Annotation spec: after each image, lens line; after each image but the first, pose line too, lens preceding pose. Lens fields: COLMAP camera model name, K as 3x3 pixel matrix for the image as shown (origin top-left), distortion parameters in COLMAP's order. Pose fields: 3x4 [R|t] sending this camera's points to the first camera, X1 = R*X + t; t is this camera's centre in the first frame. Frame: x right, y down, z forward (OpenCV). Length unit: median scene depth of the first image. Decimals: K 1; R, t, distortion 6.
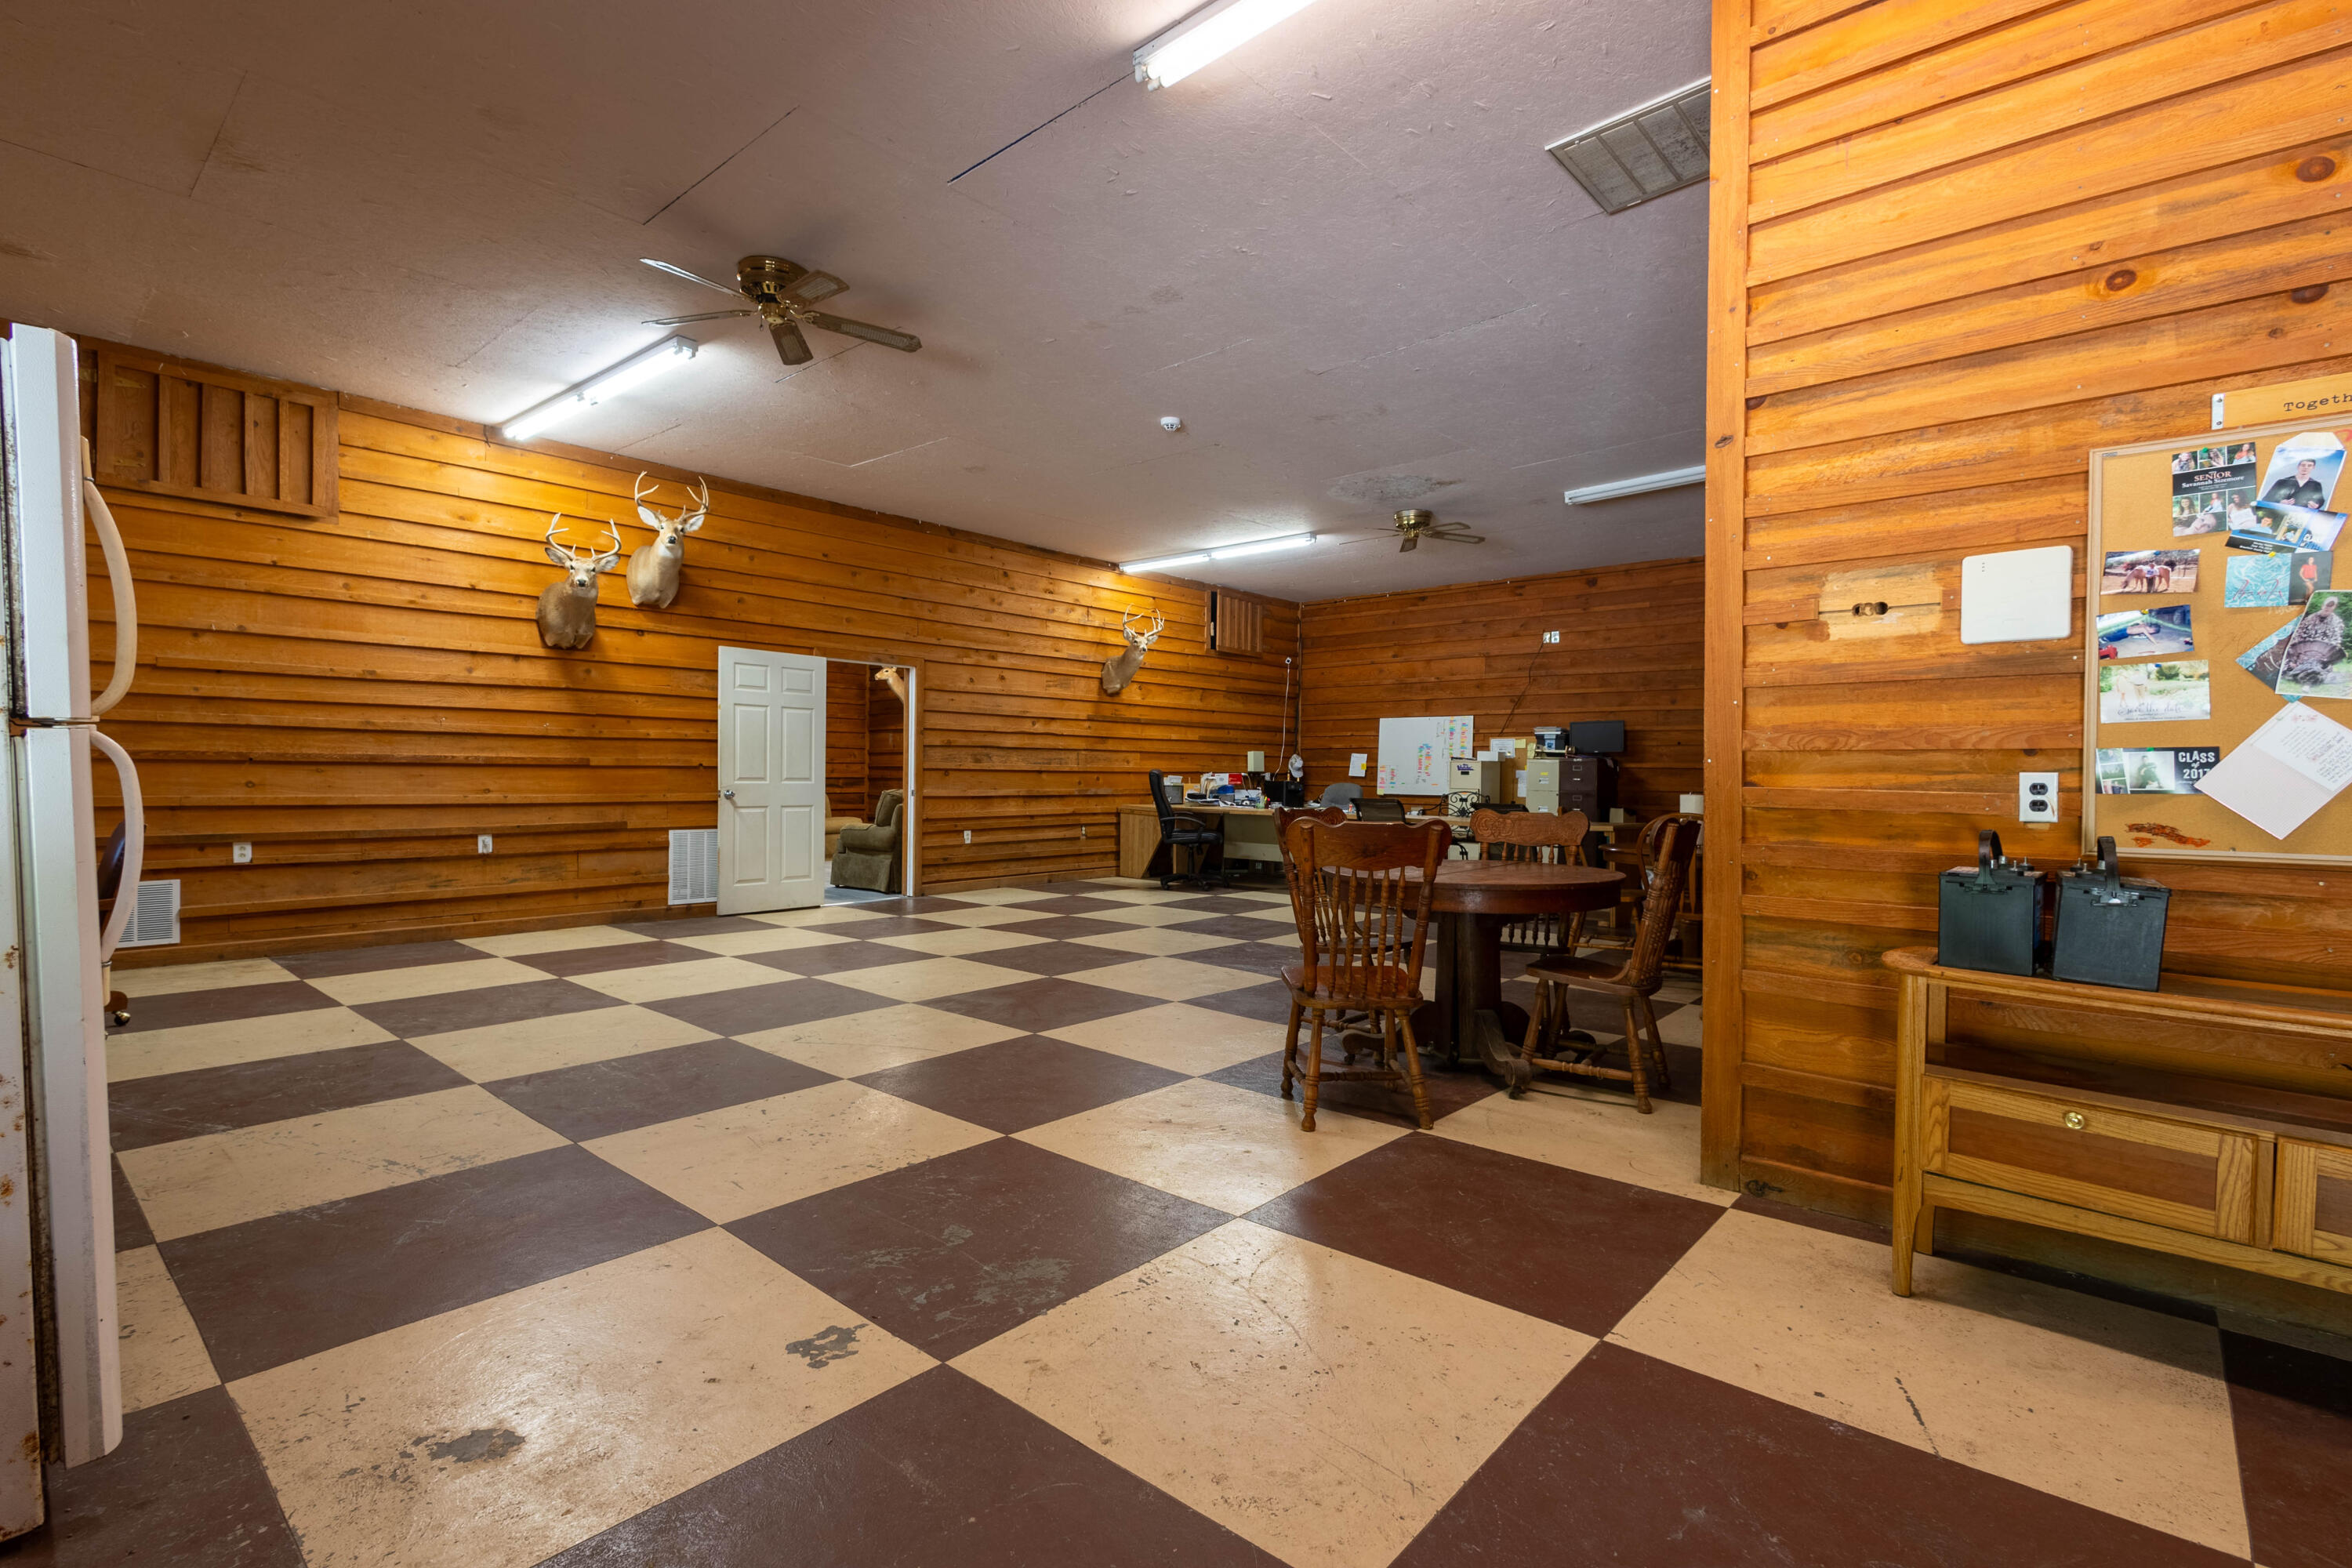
lens RADIAL K [[1090.5, 0, 1179.7], [0, 1090.5, 787.0], [0, 0, 1]] dist [0.016738, -0.005806]
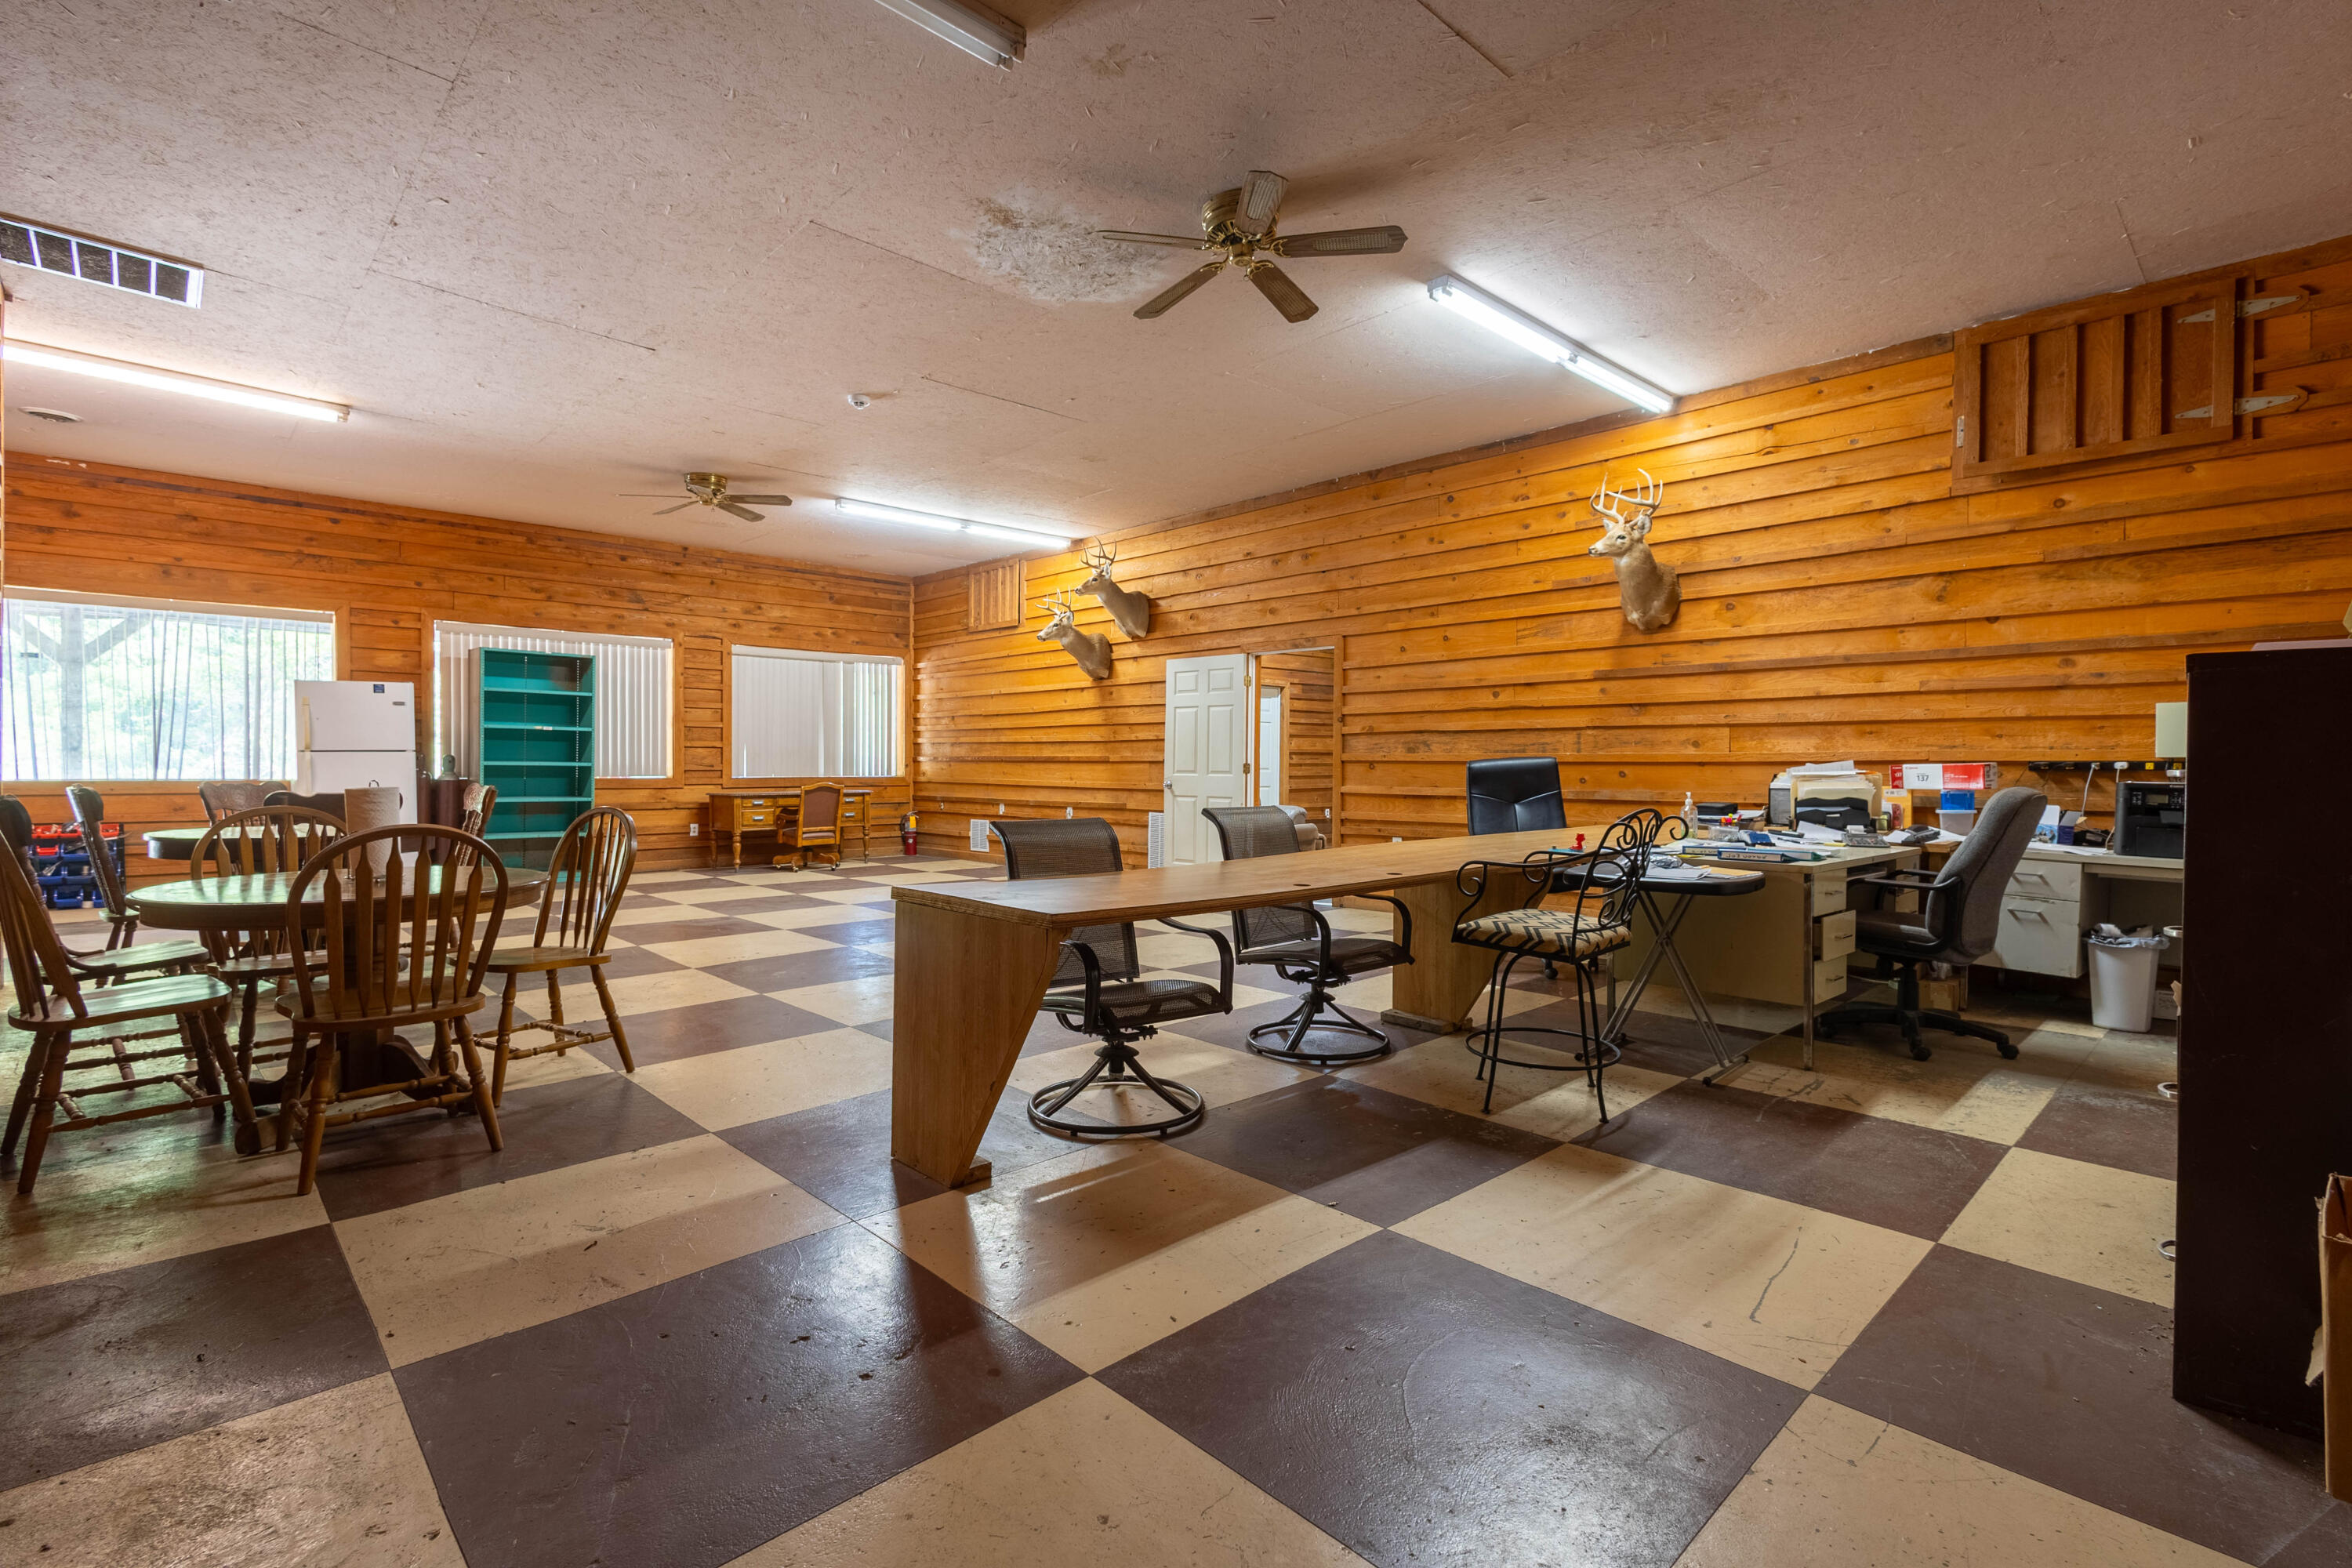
lens RADIAL K [[1090.5, 0, 1173.9], [0, 1090.5, 771.8], [0, 0, 1]] dist [0.016738, -0.005806]
pose [[-0.086769, 0.001793, -0.996227, 0.629616], [-0.011223, 0.999933, 0.002778, -0.008685], [0.996165, 0.011422, -0.086743, 0.919610]]
